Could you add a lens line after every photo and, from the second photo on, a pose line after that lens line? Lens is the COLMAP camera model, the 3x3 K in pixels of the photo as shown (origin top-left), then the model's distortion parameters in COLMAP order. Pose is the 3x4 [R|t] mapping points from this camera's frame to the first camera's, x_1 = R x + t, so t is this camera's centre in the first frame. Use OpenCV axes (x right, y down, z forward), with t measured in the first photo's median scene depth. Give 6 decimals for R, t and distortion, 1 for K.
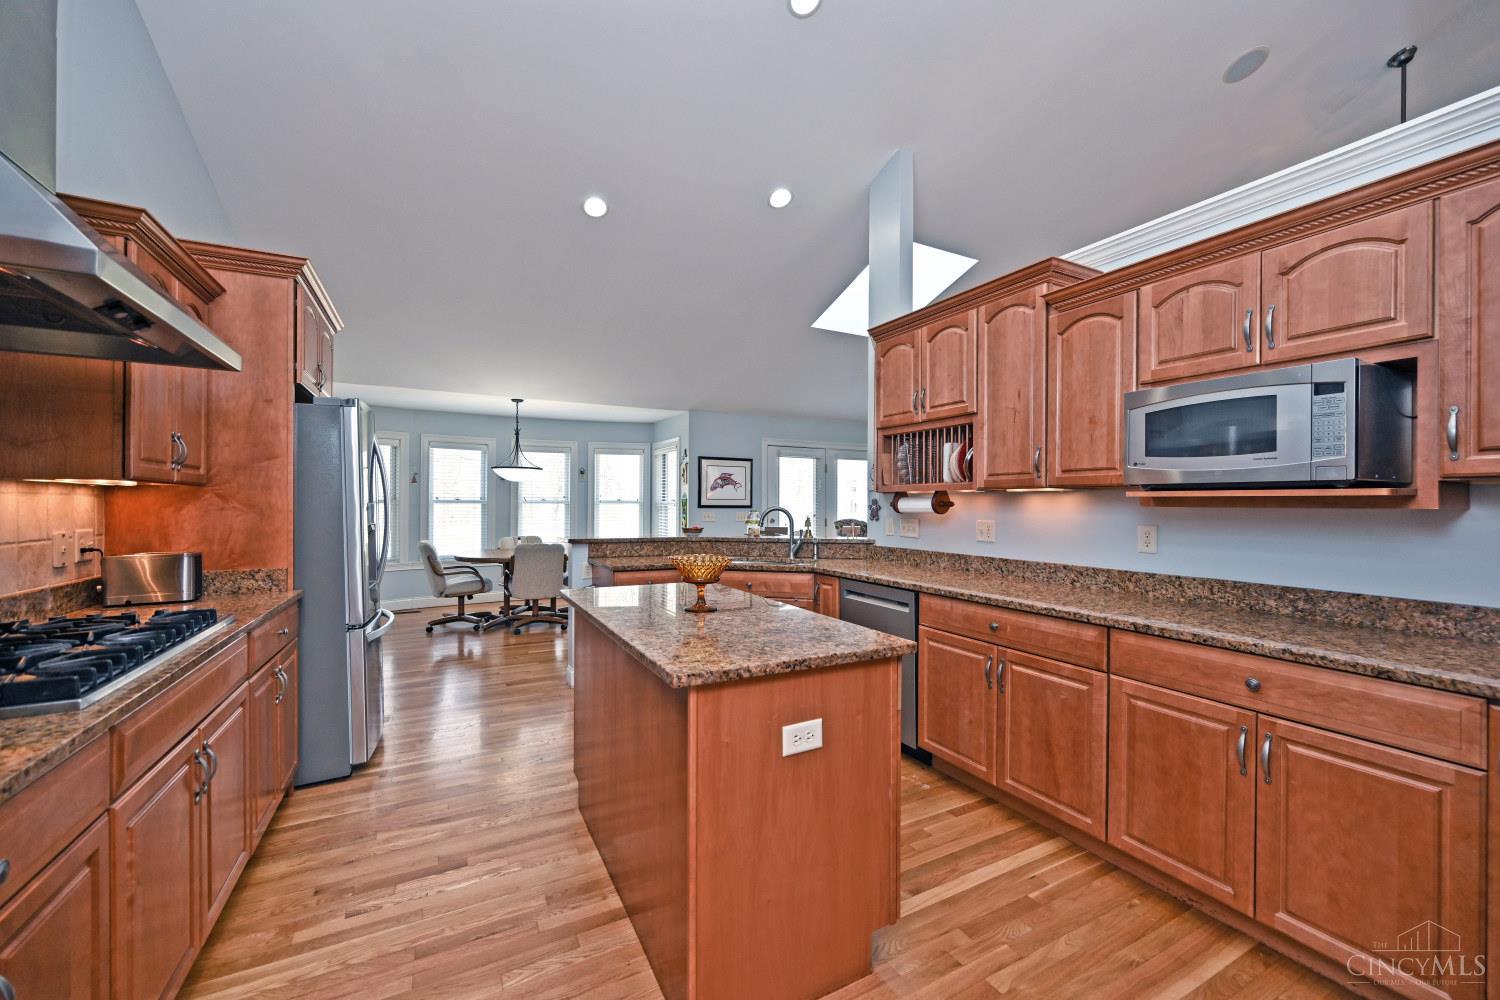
lens RADIAL K [[588.1, 0, 751.2], [0, 588.1, 503.5], [0, 0, 1]] dist [-0.000409, 0.000240]
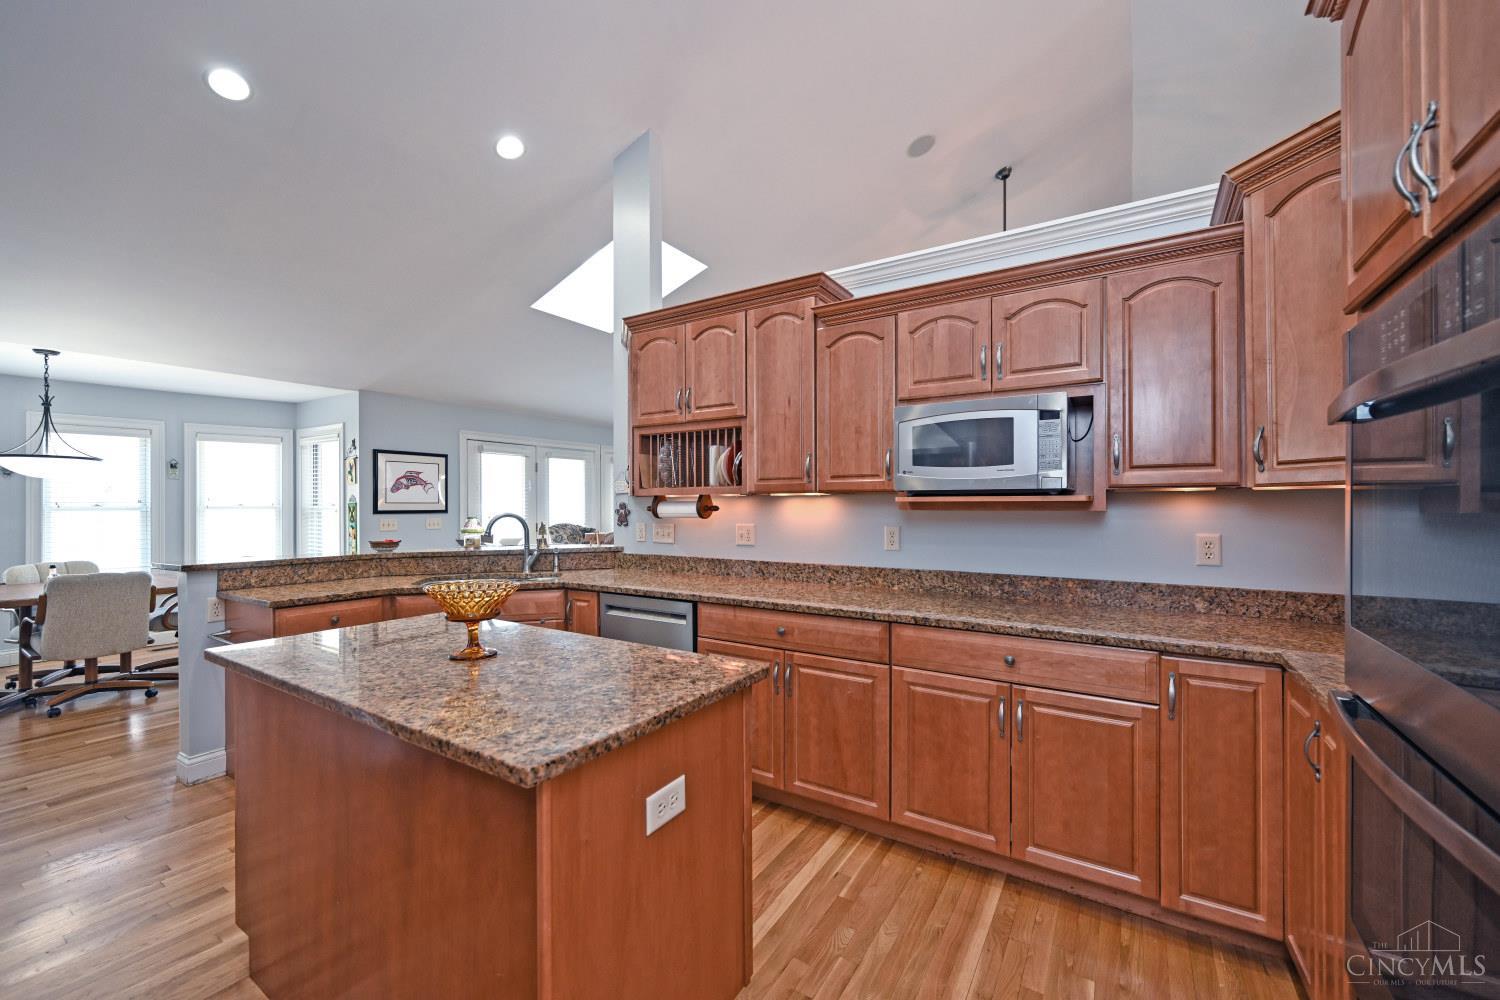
lens RADIAL K [[598.9, 0, 748.0], [0, 598.9, 504.0], [0, 0, 1]] dist [0.000454, -0.000215]
pose [[0.872068, -0.008646, 0.489308, -0.148759], [0.008724, 0.999960, 0.002121, -0.011632], [-0.489307, 0.002419, 0.872108, 0.155337]]
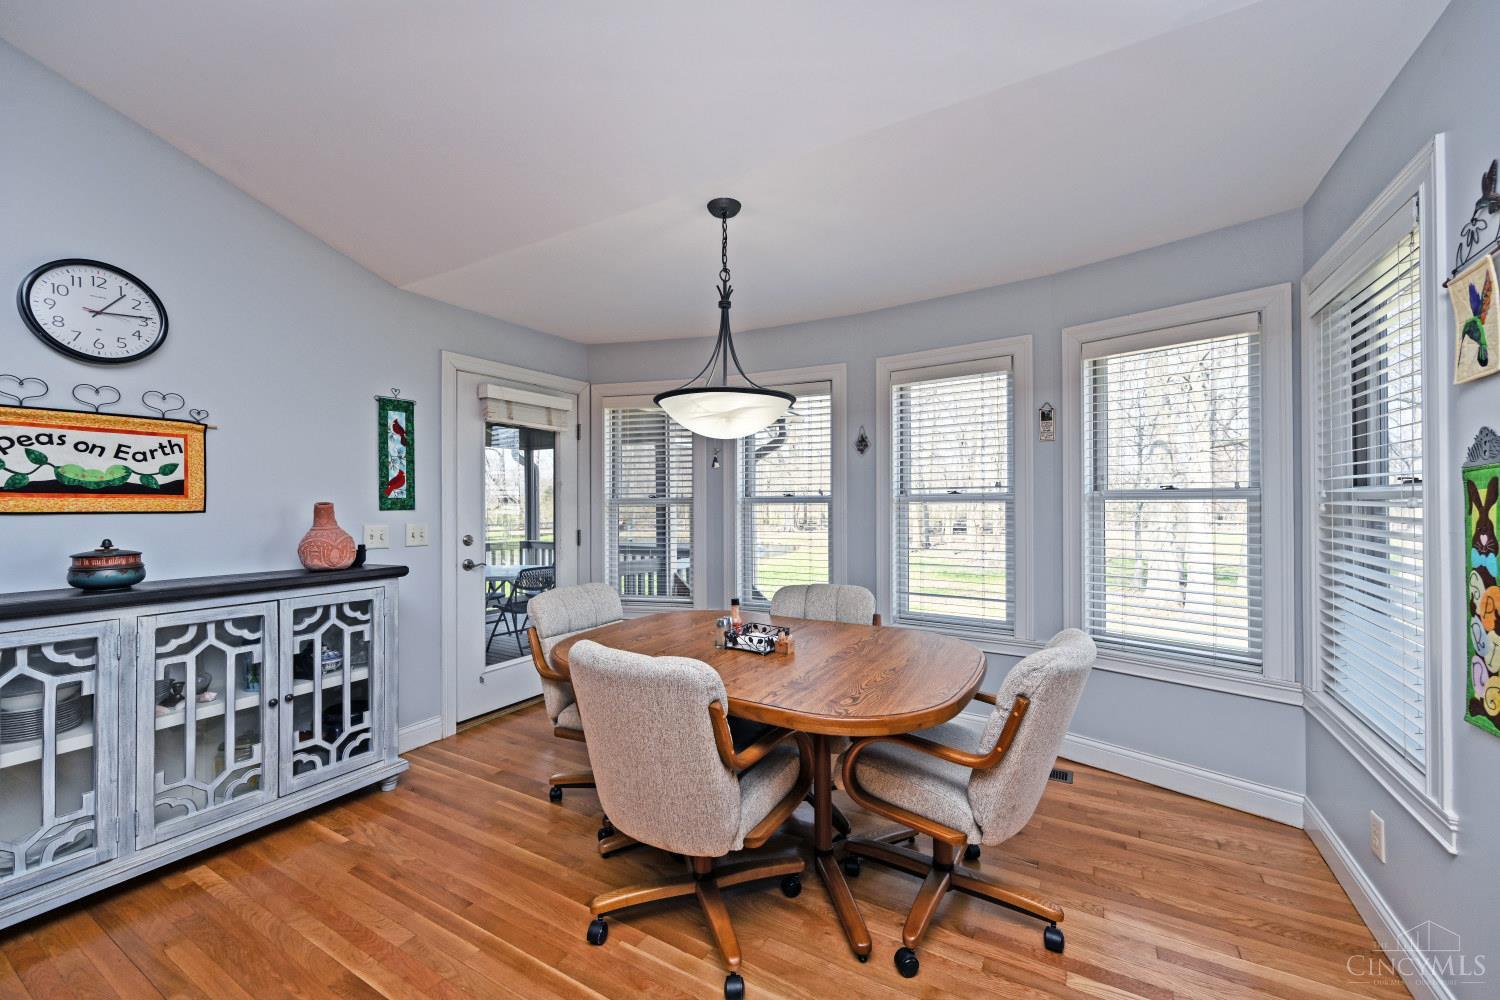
lens RADIAL K [[588.1, 0, 751.2], [0, 588.1, 503.5], [0, 0, 1]] dist [-0.000409, 0.000240]
pose [[0.521204, -0.005205, -0.853416, -0.273273], [0.006588, 0.999976, -0.002075, 0.003439], [0.853407, -0.004541, 0.521226, 2.482189]]
